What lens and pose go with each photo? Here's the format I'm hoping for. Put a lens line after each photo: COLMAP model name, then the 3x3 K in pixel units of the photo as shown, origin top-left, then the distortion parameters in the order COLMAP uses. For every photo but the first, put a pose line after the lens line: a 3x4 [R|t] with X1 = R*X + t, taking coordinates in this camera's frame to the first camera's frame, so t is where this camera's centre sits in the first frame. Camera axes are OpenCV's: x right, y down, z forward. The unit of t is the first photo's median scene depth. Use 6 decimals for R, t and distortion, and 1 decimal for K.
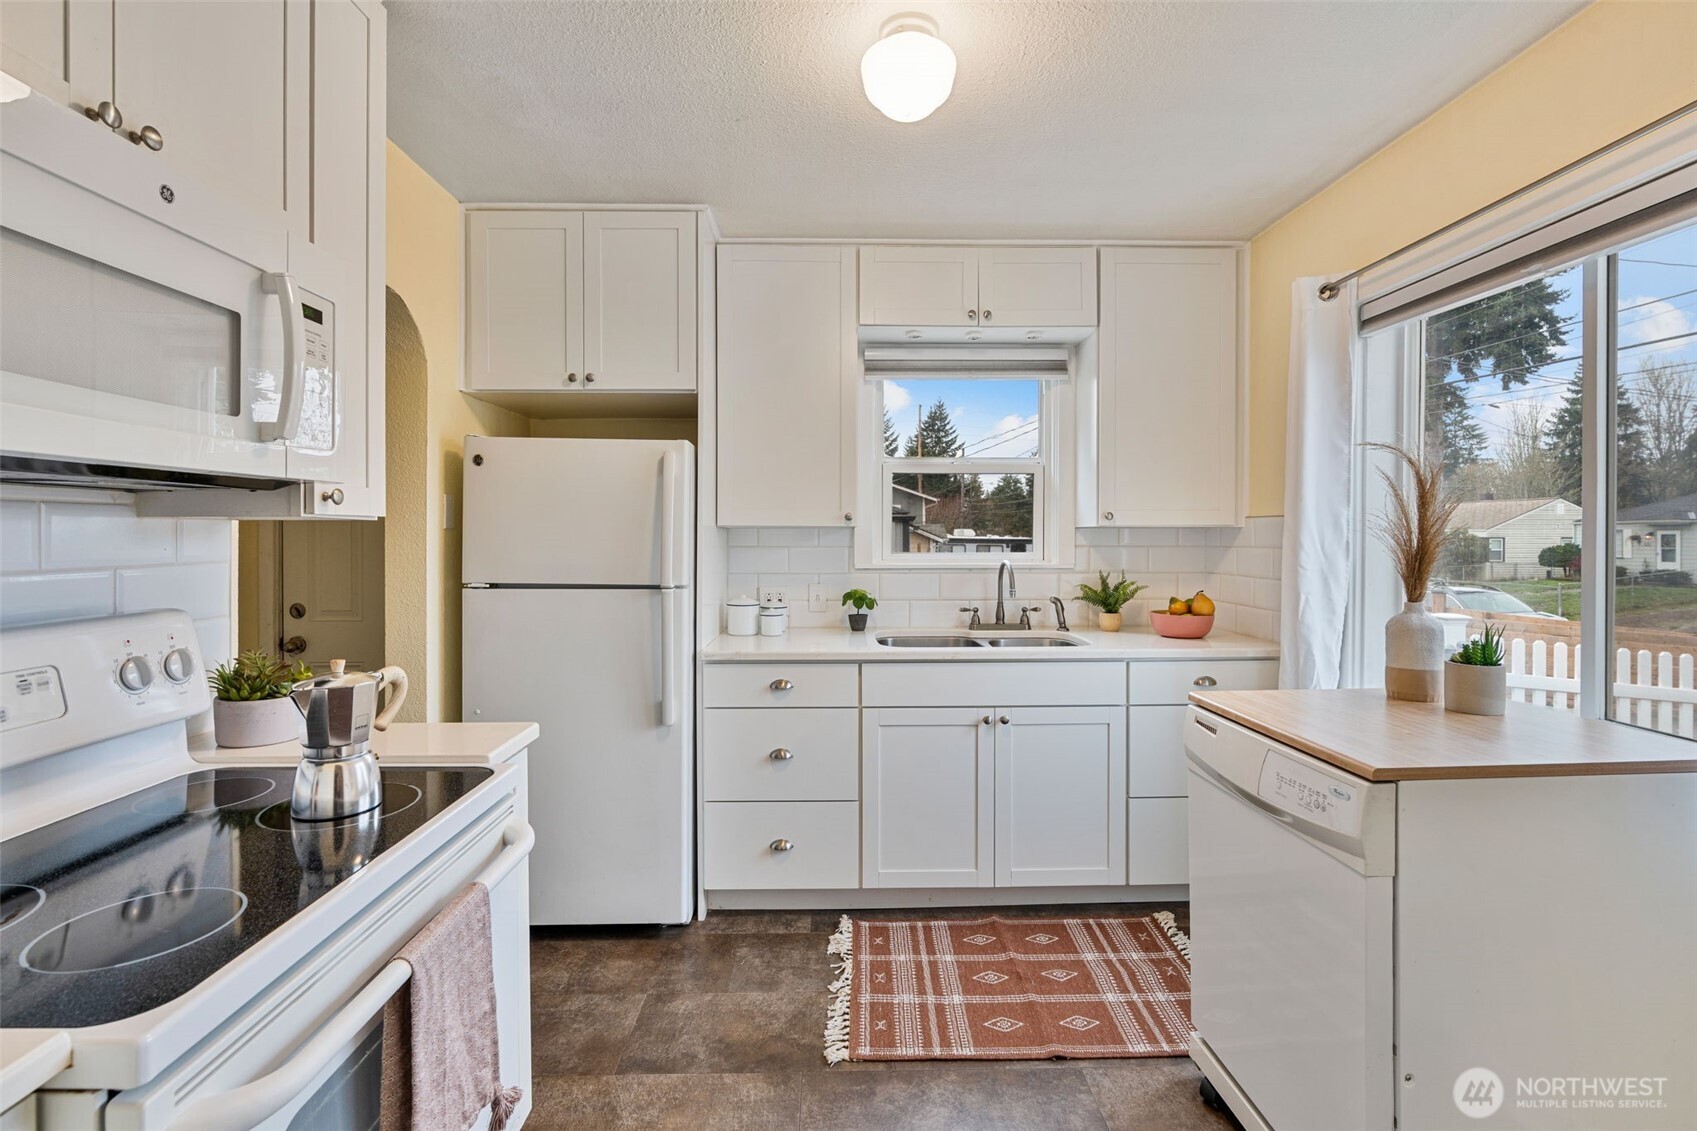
lens RADIAL K [[779.1, 0, 850.4], [0, 779.1, 530.4], [0, 0, 1]] dist [-0.020710, 0.015825]
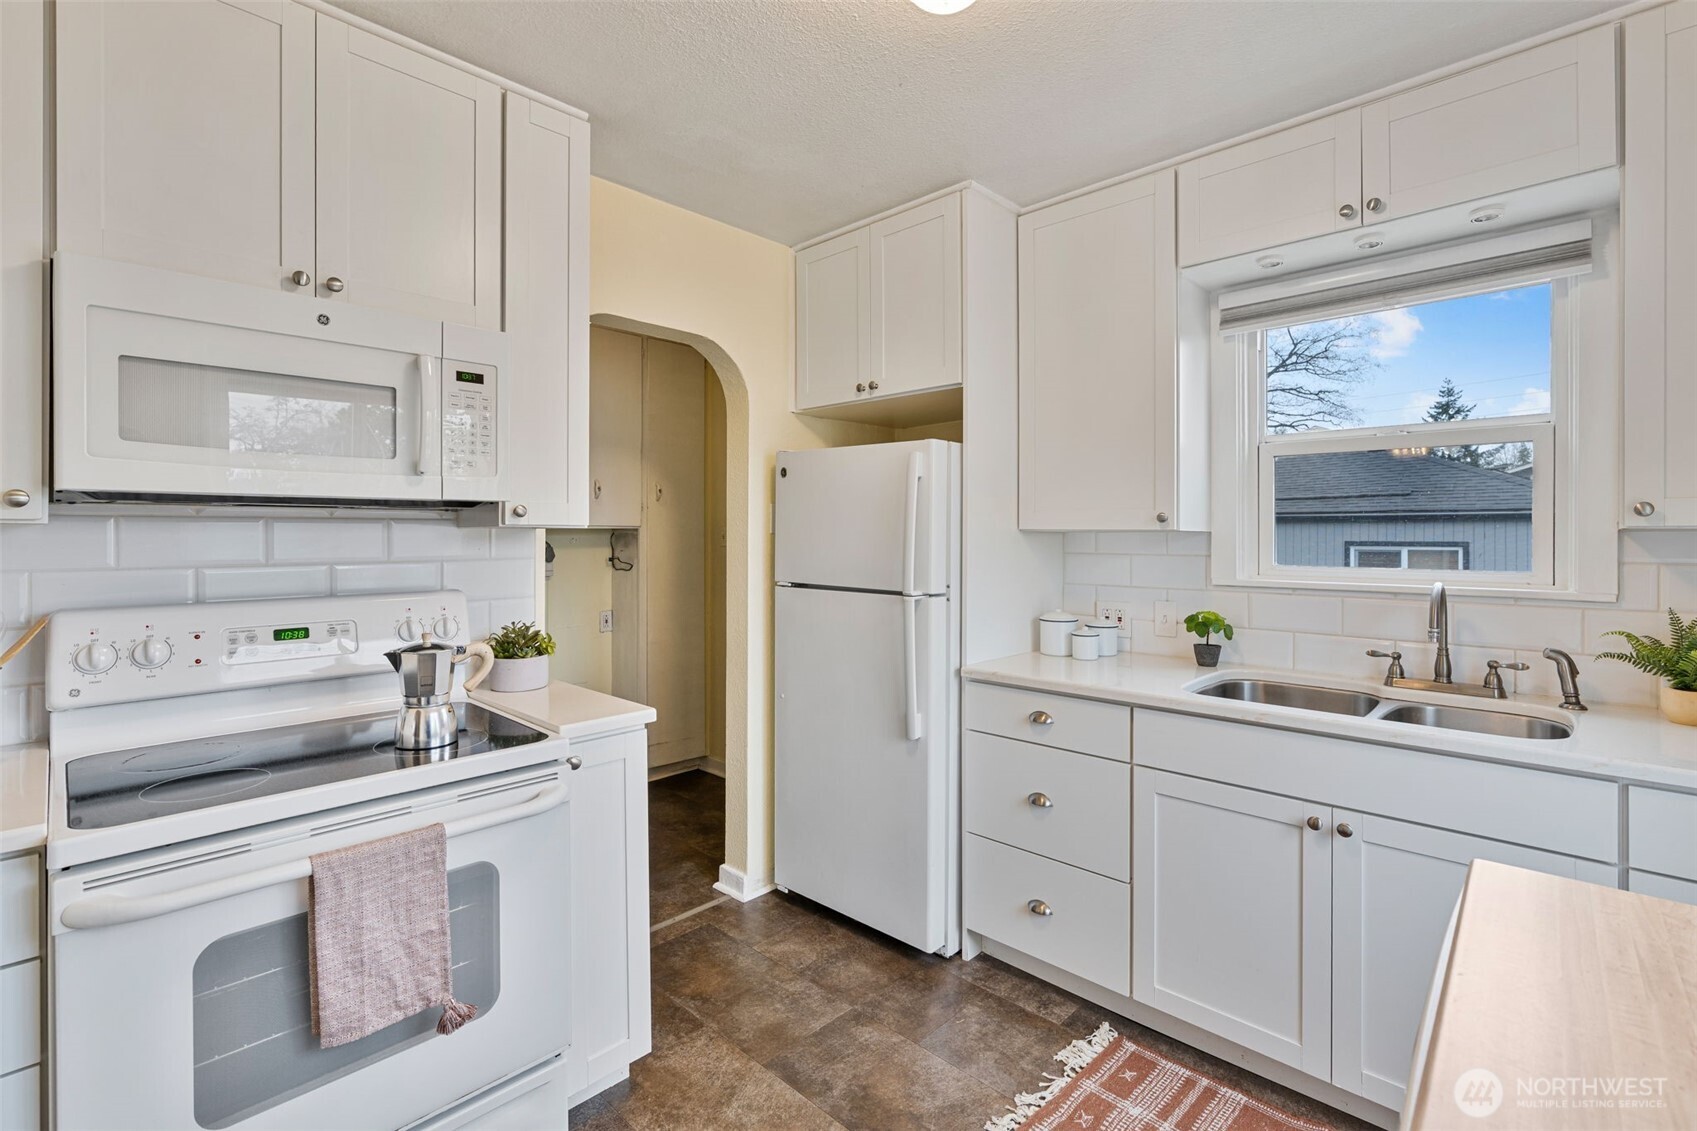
lens RADIAL K [[779.1, 0, 850.4], [0, 779.1, 530.4], [0, 0, 1]] dist [-0.020710, 0.015825]
pose [[0.702449, -0.003078, -0.711727, 0.371408], [0.001797, 0.999995, -0.002551, -0.003766], [0.711732, 0.000513, 0.702451, 0.260776]]
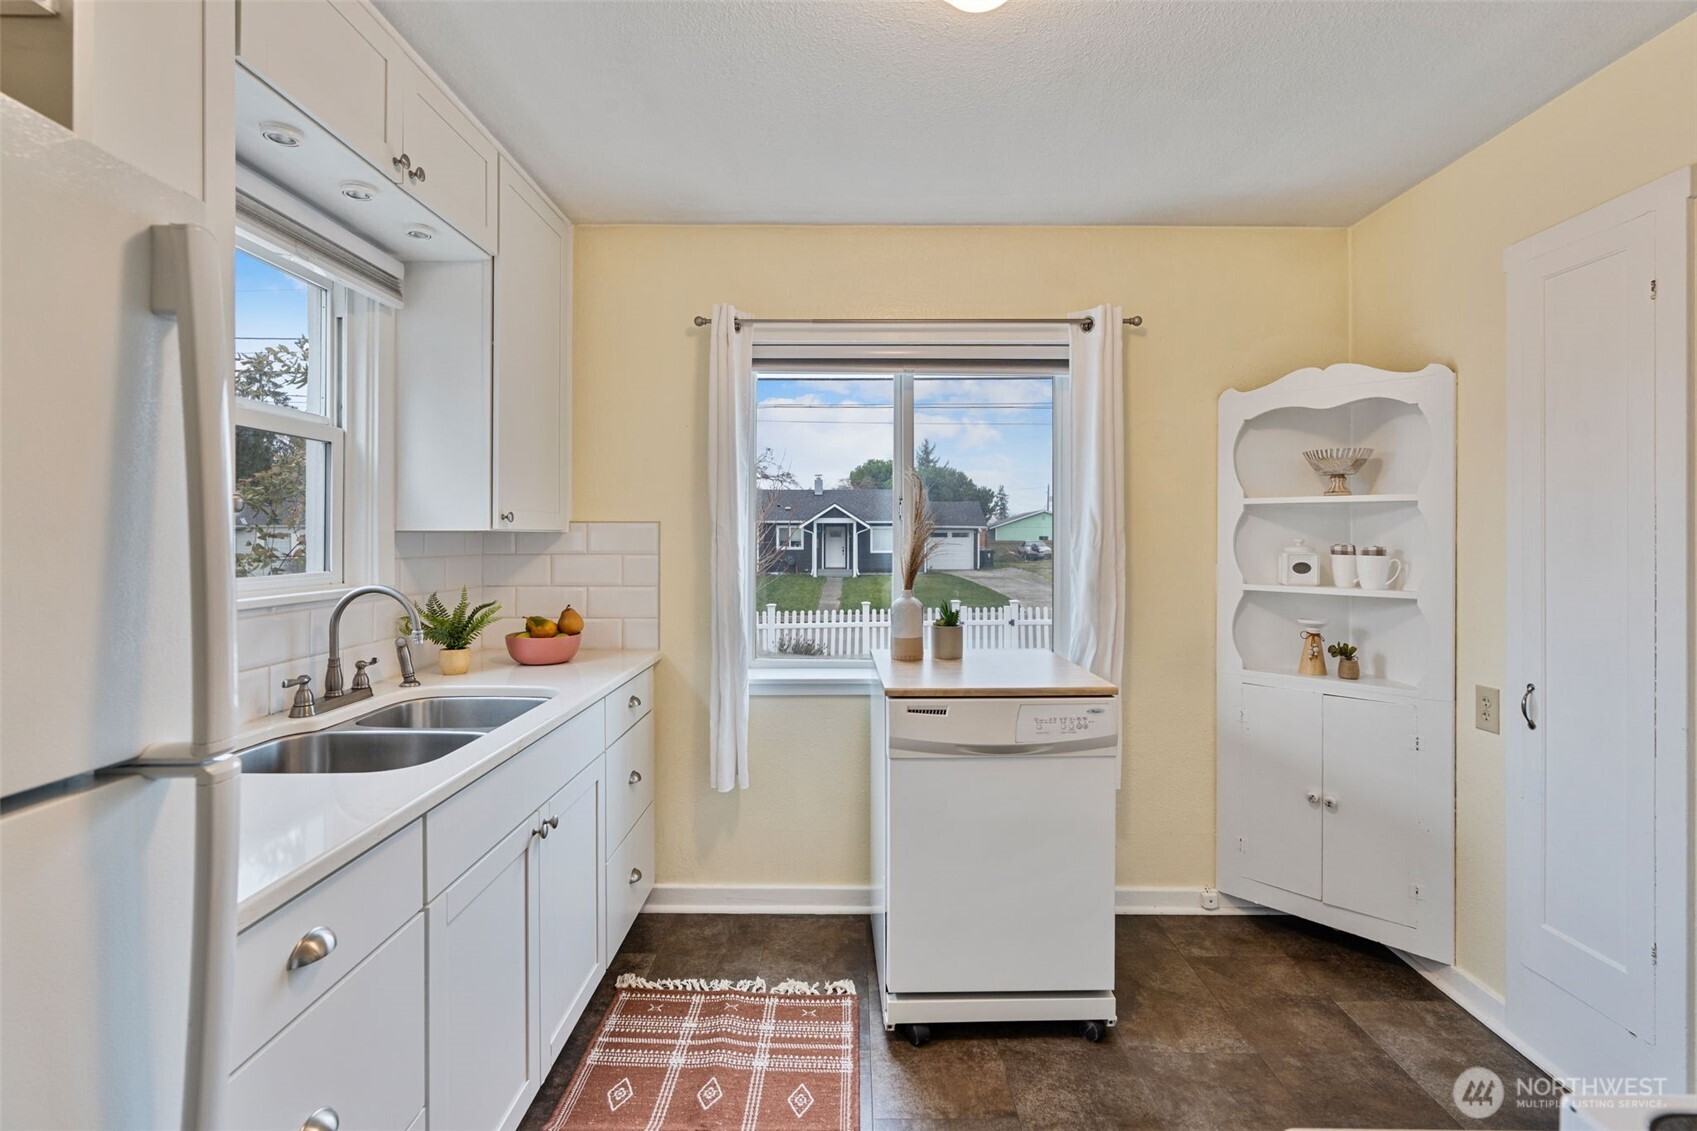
lens RADIAL K [[779.1, 0, 850.4], [0, 779.1, 530.4], [0, 0, 1]] dist [-0.020710, 0.015825]
pose [[0.027048, 0.008029, 0.999602, -0.463714], [-0.004903, 0.999957, -0.007899, -0.001090], [-0.999622, -0.004687, 0.027086, 0.735384]]
